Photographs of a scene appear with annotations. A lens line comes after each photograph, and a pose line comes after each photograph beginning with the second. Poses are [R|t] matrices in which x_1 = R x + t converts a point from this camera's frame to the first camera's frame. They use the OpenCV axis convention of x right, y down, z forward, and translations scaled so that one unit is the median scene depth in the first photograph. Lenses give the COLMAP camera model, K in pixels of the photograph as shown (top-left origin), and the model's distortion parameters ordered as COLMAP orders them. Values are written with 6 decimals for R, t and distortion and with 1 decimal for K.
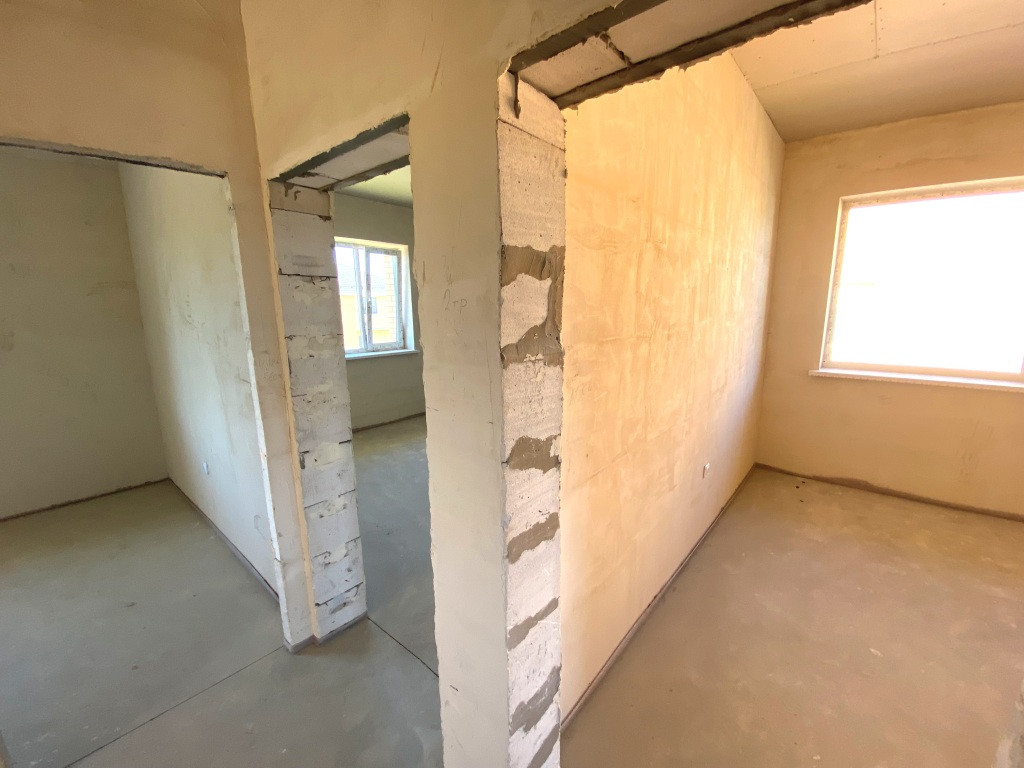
lens RADIAL K [[415.9, 0, 509.8], [0, 415.9, 382.8], [0, 0, 1]] dist [-0.012635, -0.000279]
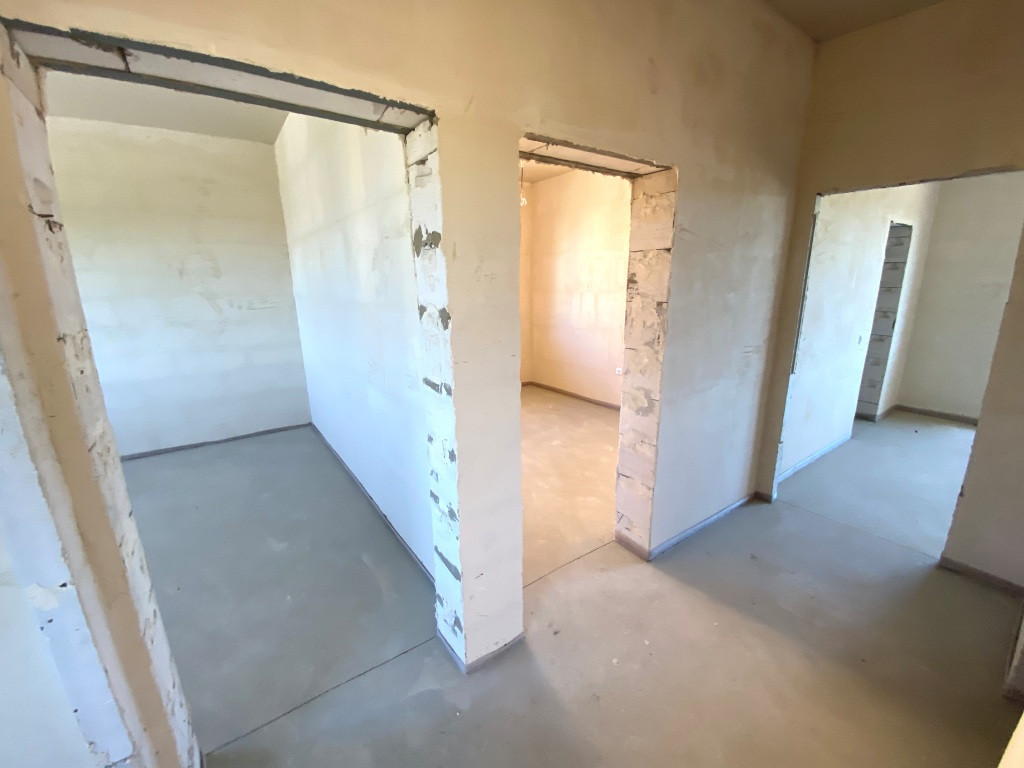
lens RADIAL K [[415.9, 0, 510.7], [0, 415.9, 386.8], [0, 0, 1]] dist [-0.012635, -0.000279]
pose [[0.241524, -0.217459, 0.945715, -1.346381], [0.202403, 0.964422, 0.170069, -0.051429], [-0.949052, 0.150340, 0.276945, 0.539081]]
